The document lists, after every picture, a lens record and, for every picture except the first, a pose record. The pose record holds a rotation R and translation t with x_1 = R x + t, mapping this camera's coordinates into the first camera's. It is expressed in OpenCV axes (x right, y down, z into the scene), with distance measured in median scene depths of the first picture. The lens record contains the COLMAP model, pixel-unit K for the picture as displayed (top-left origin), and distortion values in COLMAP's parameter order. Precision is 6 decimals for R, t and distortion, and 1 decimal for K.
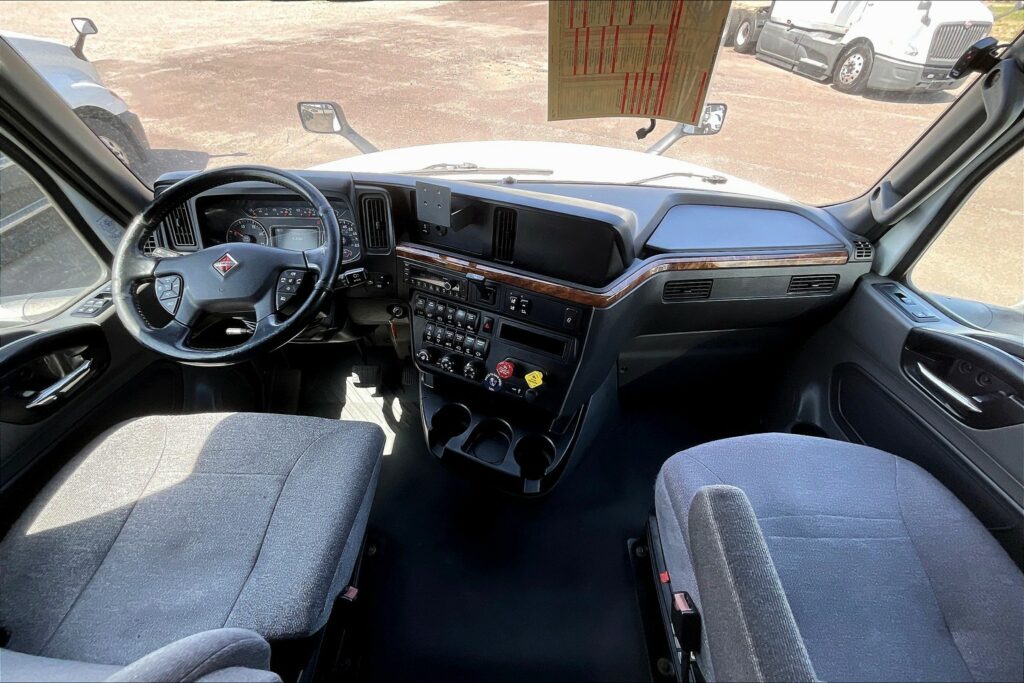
lens RADIAL K [[419.1, 0, 513.2], [0, 419.1, 344.0], [0, 0, 1]] dist [-0.002431, 0.004015]
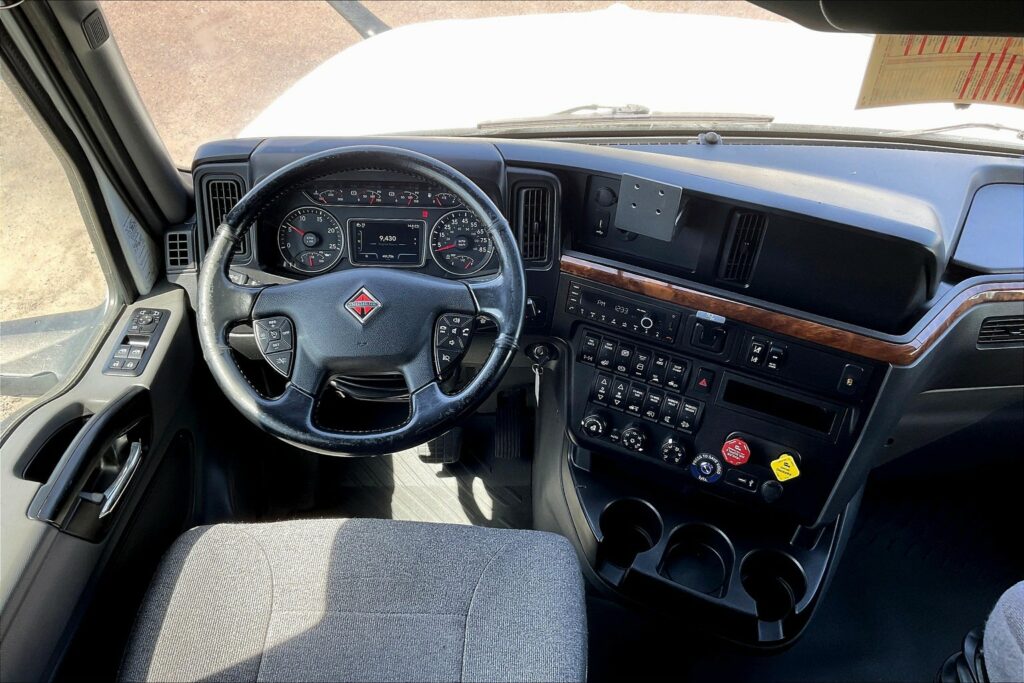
lens RADIAL K [[842.7, 0, 512.0], [0, 842.7, 341.5], [0, 0, 1]] dist [0.112982, -0.190771]
pose [[0.999925, 0.004799, 0.011257, -0.366902], [-0.004880, 0.999962, 0.007165, -0.112792], [-0.011222, -0.007219, 0.999911, -0.304860]]
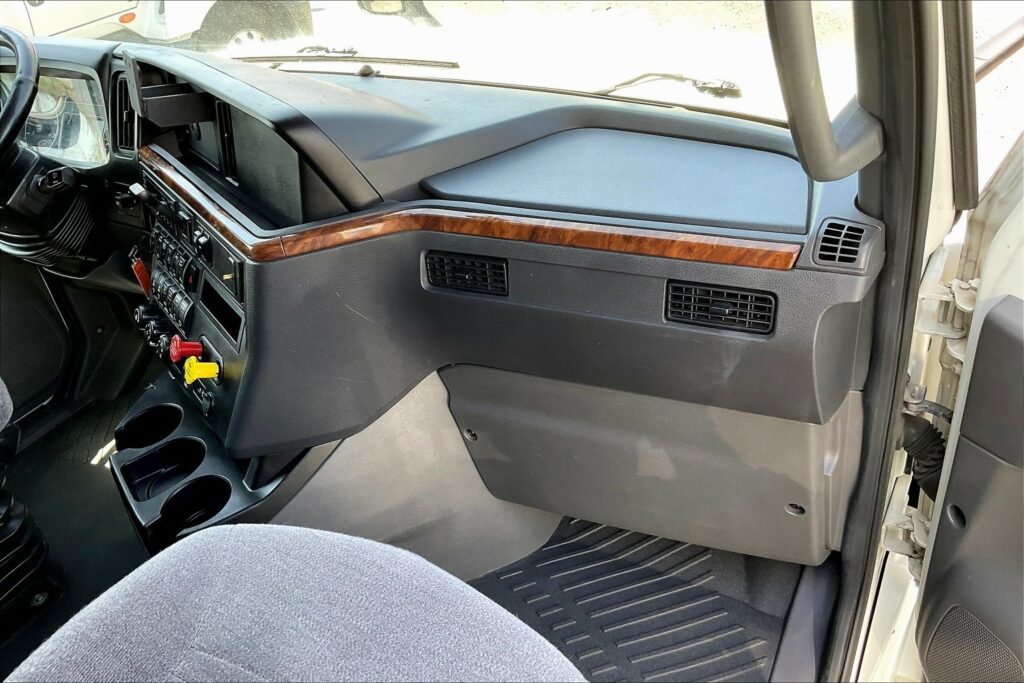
lens RADIAL K [[842.7, 0, 512.0], [0, 842.7, 341.5], [0, 0, 1]] dist [0.112982, -0.190771]
pose [[0.849058, 0.191961, -0.492191, 0.960053], [-0.256252, 0.964358, -0.065938, 0.006285], [0.461991, 0.182110, 0.867987, 0.131292]]
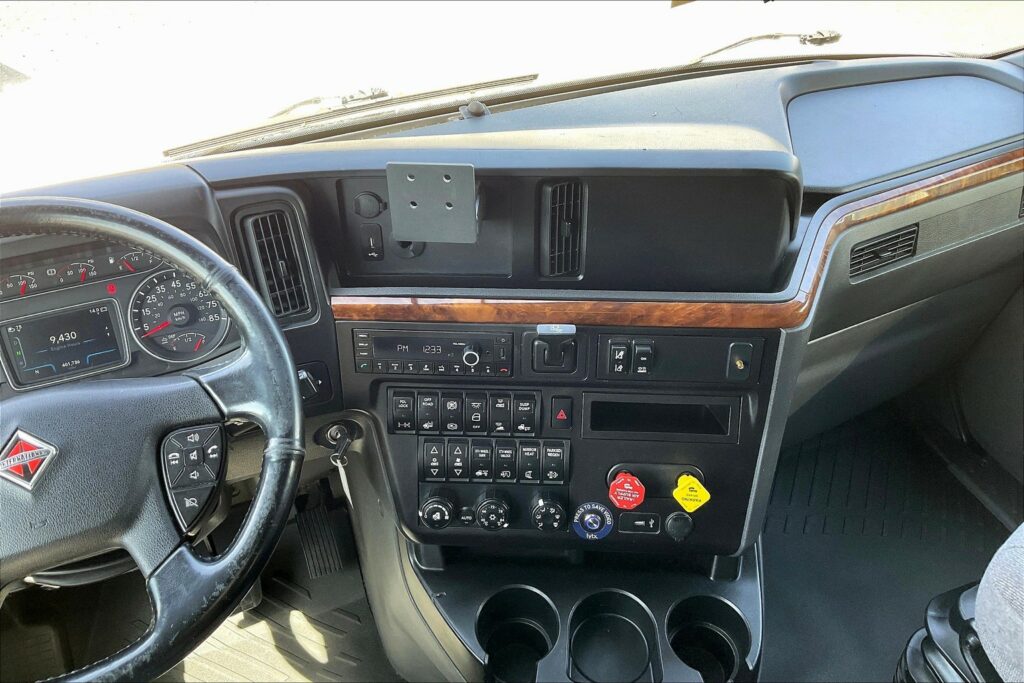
lens RADIAL K [[842.7, 0, 512.0], [0, 842.7, 341.5], [0, 0, 1]] dist [0.112982, -0.190771]
pose [[0.929499, -0.254010, 0.267414, -0.351175], [0.261377, 0.965201, 0.008305, -0.146486], [-0.260218, 0.062176, 0.963546, 0.057525]]
